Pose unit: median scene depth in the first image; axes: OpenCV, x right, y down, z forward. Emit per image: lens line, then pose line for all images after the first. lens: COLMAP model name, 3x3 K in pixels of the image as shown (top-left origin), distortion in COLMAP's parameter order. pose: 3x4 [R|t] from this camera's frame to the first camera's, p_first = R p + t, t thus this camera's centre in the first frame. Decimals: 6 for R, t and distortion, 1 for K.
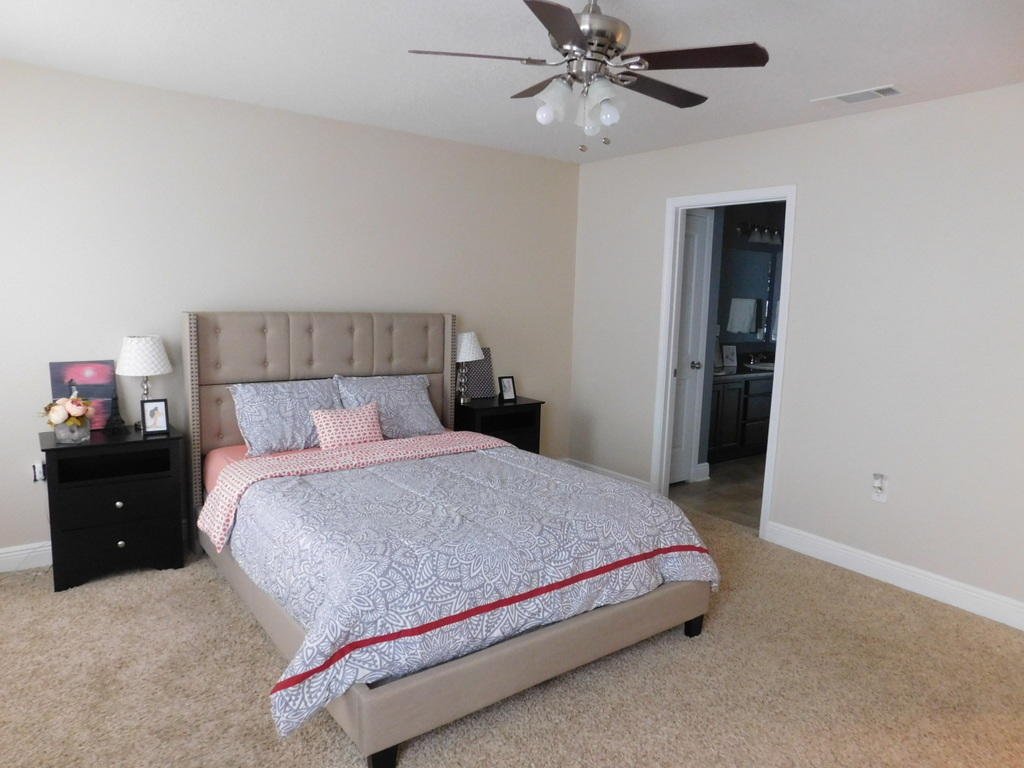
lens RADIAL K [[683.0, 0, 512.0], [0, 683.0, 384.0], [0, 0, 1]] dist [-0.060214, 0.046620]
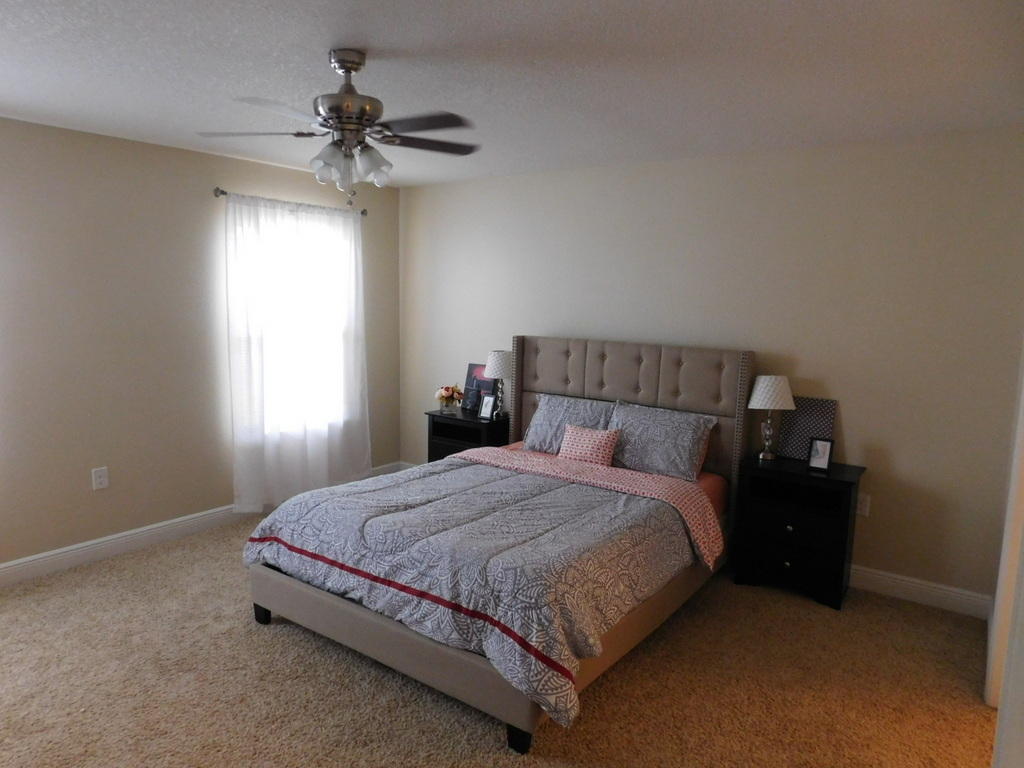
lens RADIAL K [[683.0, 0, 512.0], [0, 683.0, 384.0], [0, 0, 1]] dist [-0.060214, 0.046620]
pose [[0.288525, 0.096960, -0.952550, 0.796417], [-0.145587, 0.987734, 0.056443, -0.082535], [0.946339, 0.122394, 0.299102, 0.563689]]
